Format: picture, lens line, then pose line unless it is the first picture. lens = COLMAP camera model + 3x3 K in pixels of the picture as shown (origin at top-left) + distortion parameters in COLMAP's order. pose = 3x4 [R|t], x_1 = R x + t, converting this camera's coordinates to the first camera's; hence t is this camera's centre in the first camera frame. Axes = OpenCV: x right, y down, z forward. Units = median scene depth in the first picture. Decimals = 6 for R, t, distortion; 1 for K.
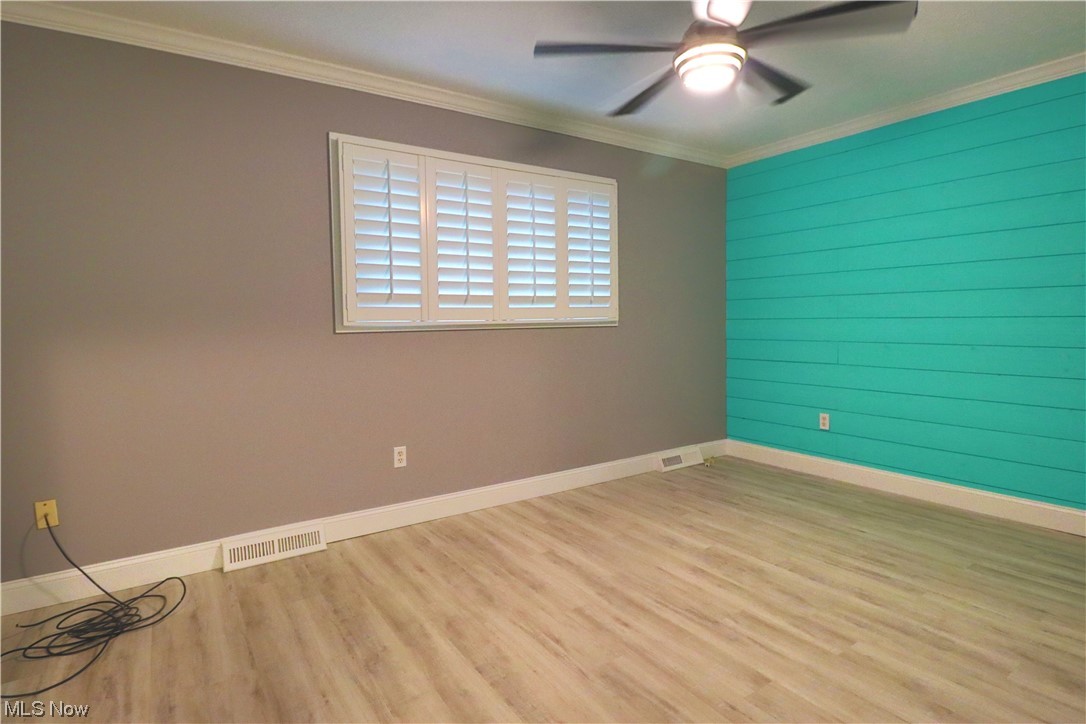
lens RADIAL K [[560.4, 0, 544.8], [0, 560.4, 344.1], [0, 0, 1]] dist [0.001469, -0.011366]
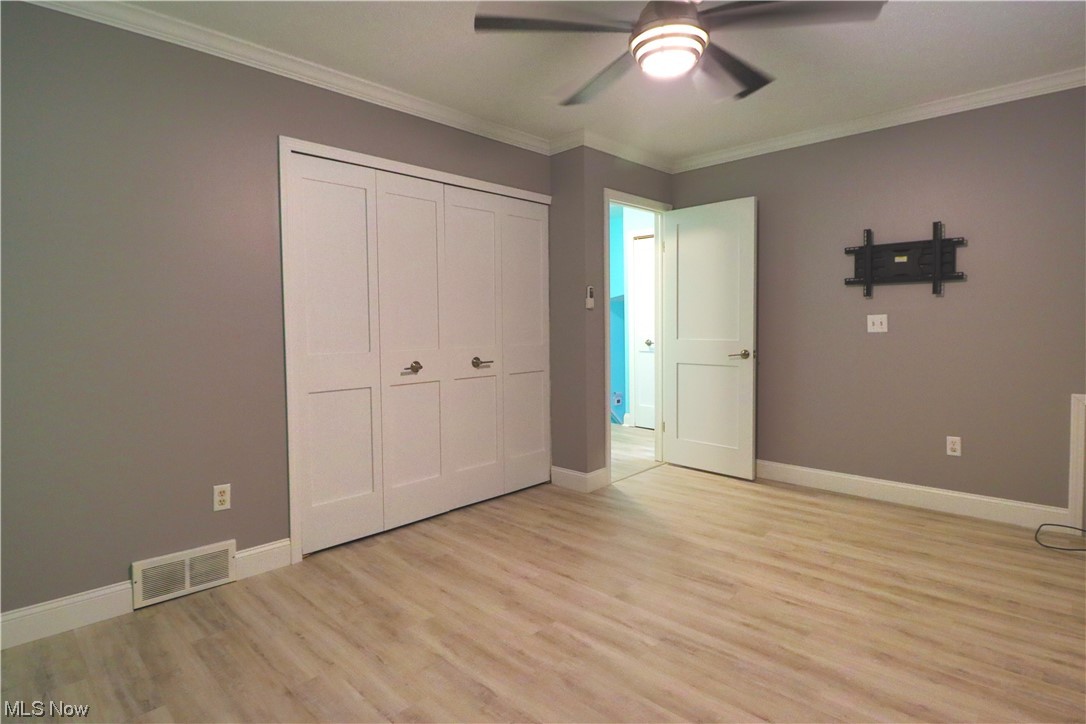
lens RADIAL K [[560.4, 0, 544.8], [0, 560.4, 344.1], [0, 0, 1]] dist [0.001469, -0.011366]
pose [[-0.979124, 0.032802, -0.200598, 0.687589], [0.017070, 0.996676, 0.079656, -0.091846], [0.202544, 0.074568, -0.976430, 1.876879]]
